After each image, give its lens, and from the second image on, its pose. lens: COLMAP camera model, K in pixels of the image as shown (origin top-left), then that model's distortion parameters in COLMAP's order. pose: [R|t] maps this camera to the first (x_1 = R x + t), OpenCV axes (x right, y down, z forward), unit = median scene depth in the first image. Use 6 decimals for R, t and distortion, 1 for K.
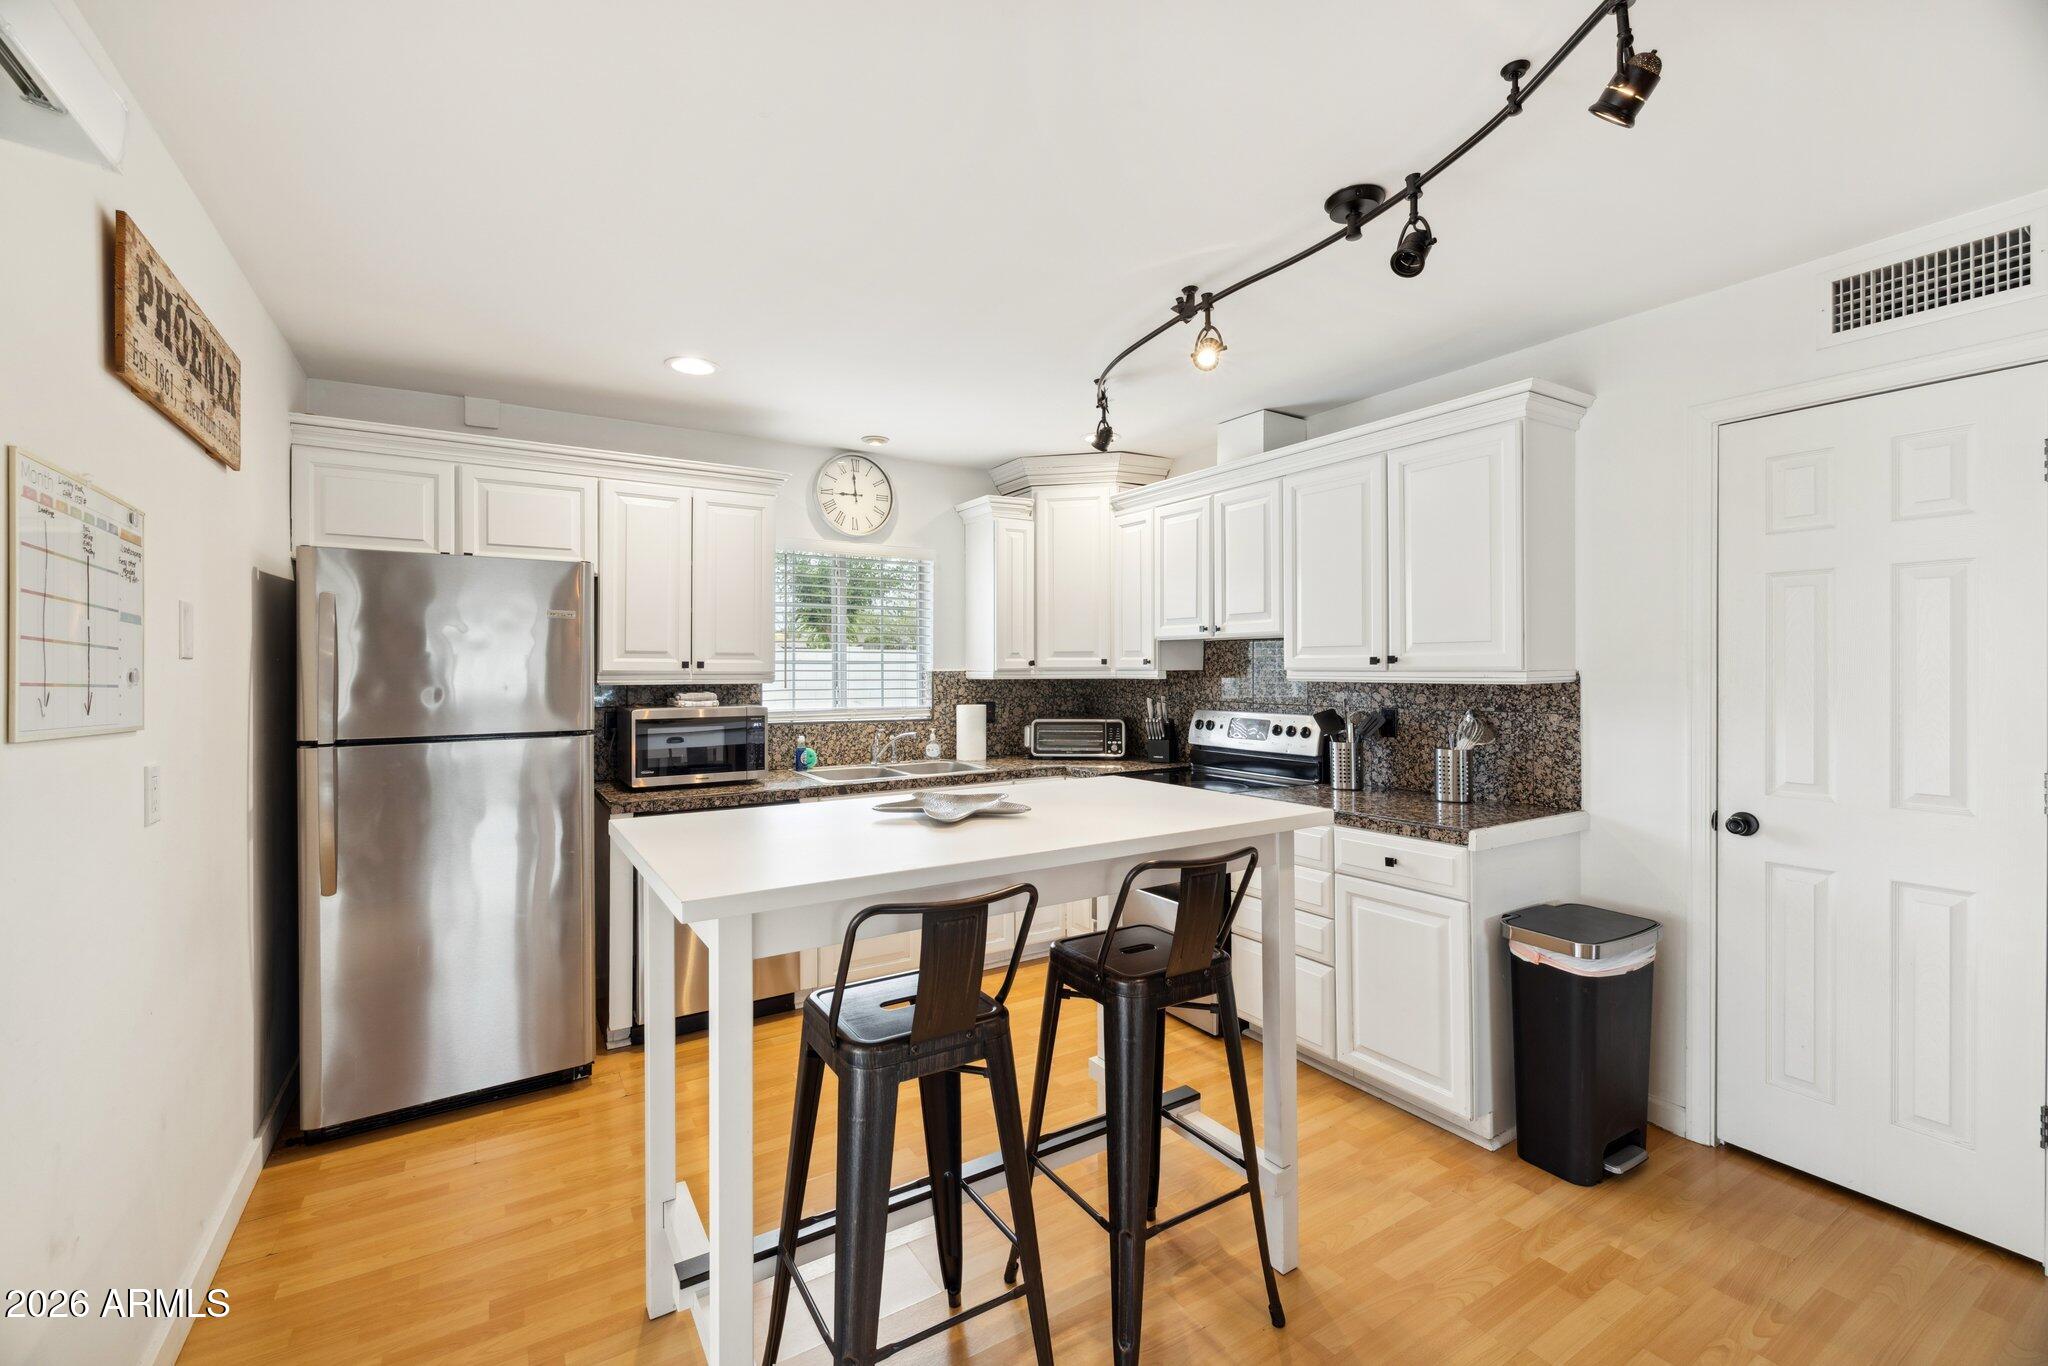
lens RADIAL K [[862.0, 0, 1011.6], [0, 862.0, 674.4], [0, 0, 1]] dist [0.000598, -0.000498]
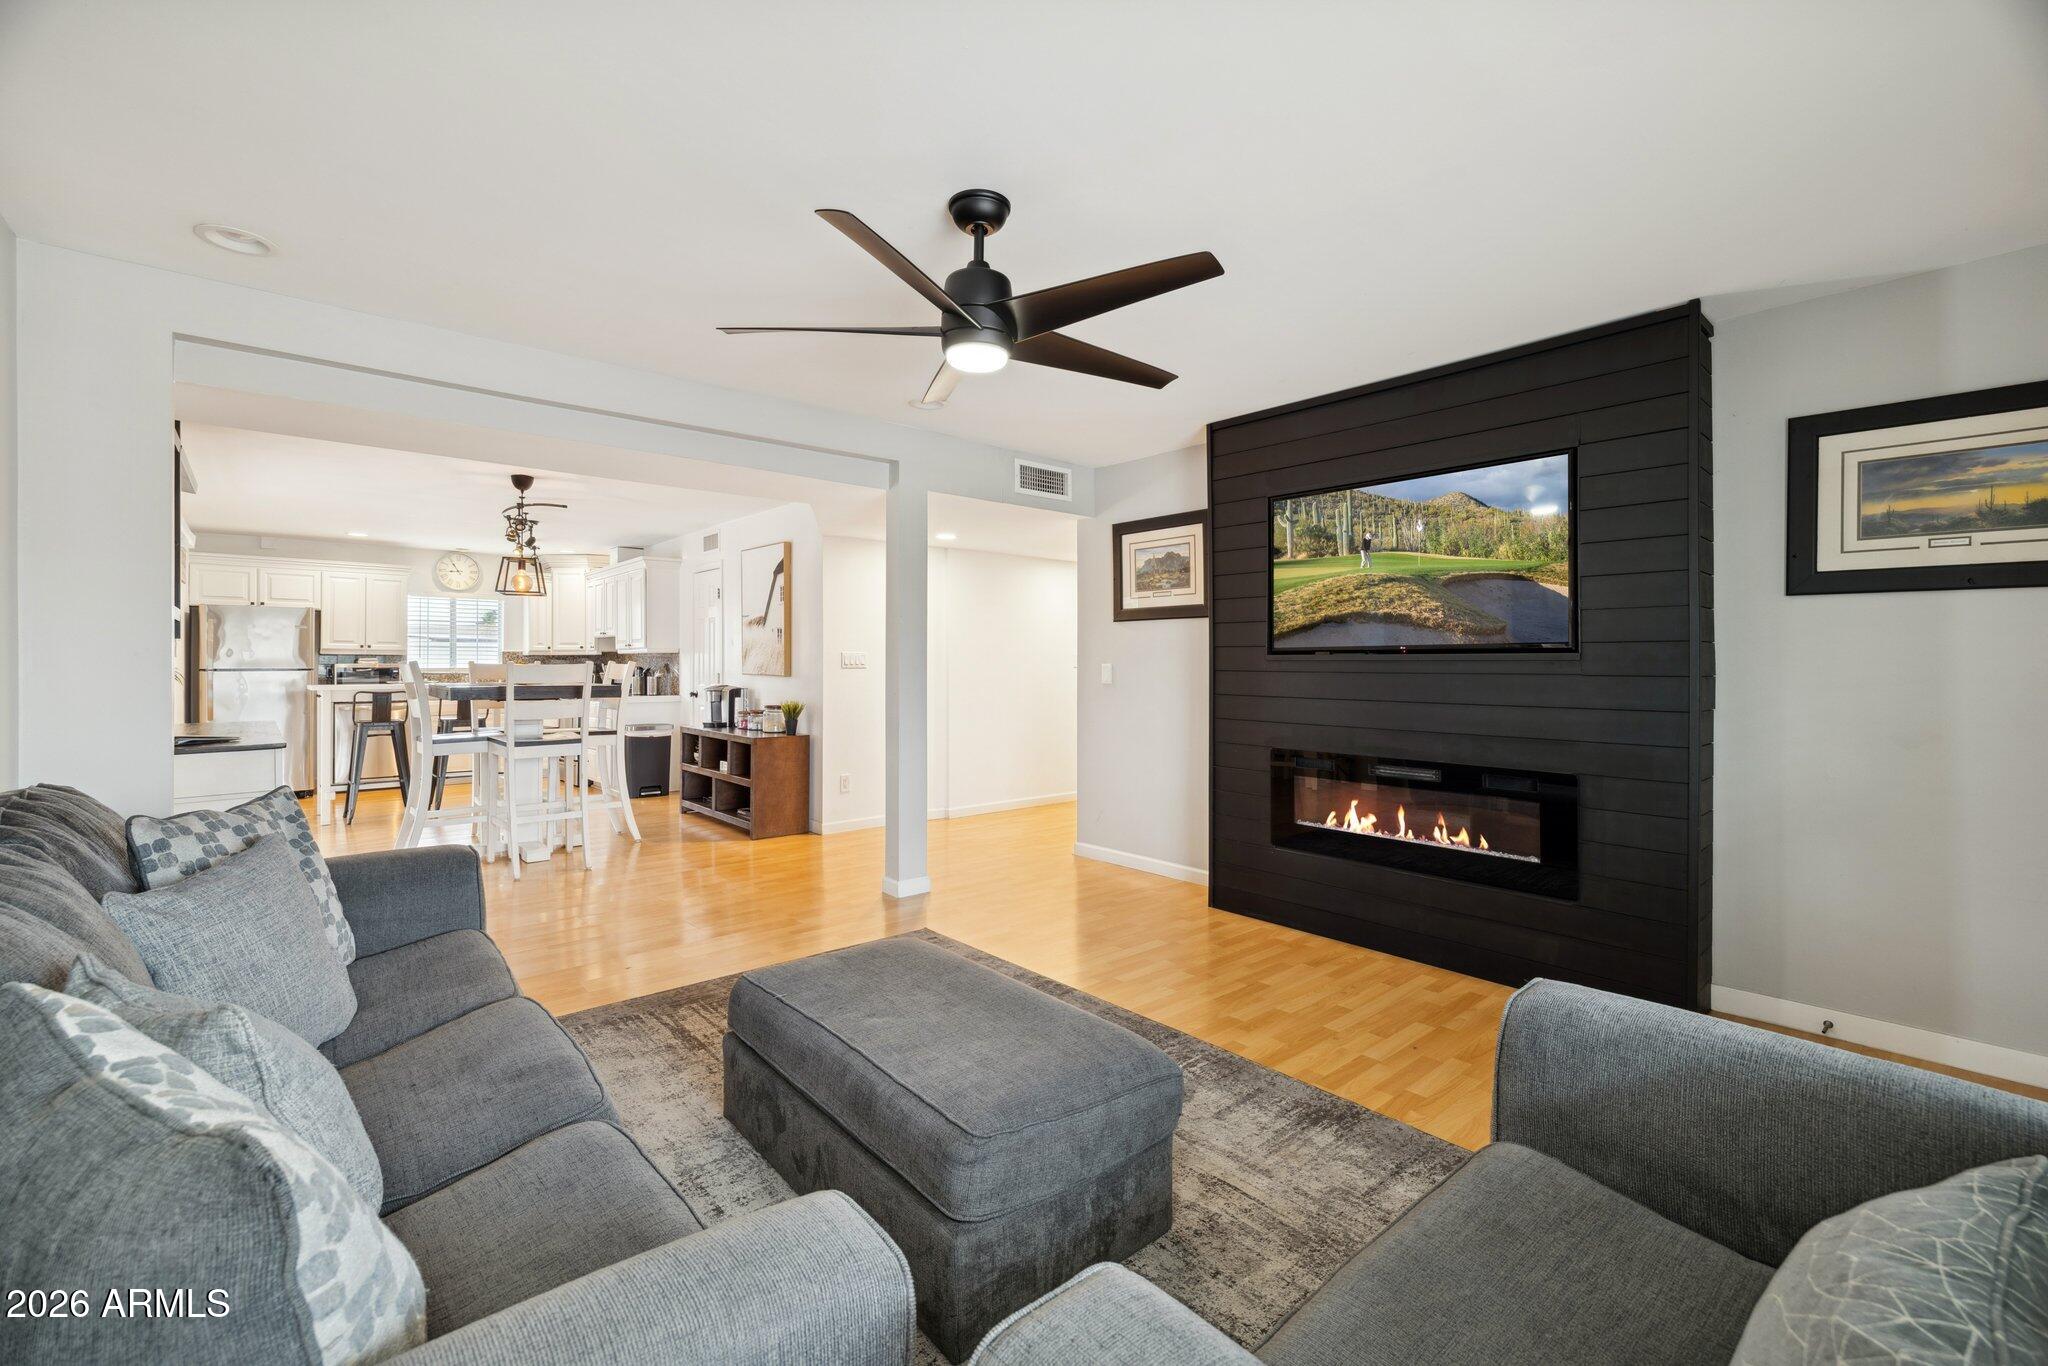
lens RADIAL K [[862.0, 0, 1011.6], [0, 862.0, 674.4], [0, 0, 1]] dist [0.000598, -0.000498]
pose [[0.987649, 0.000505, 0.156679, 0.910492], [-0.000323, 0.999999, -0.001186, 0.061542], [-0.156679, 0.001121, 0.987649, -1.468657]]
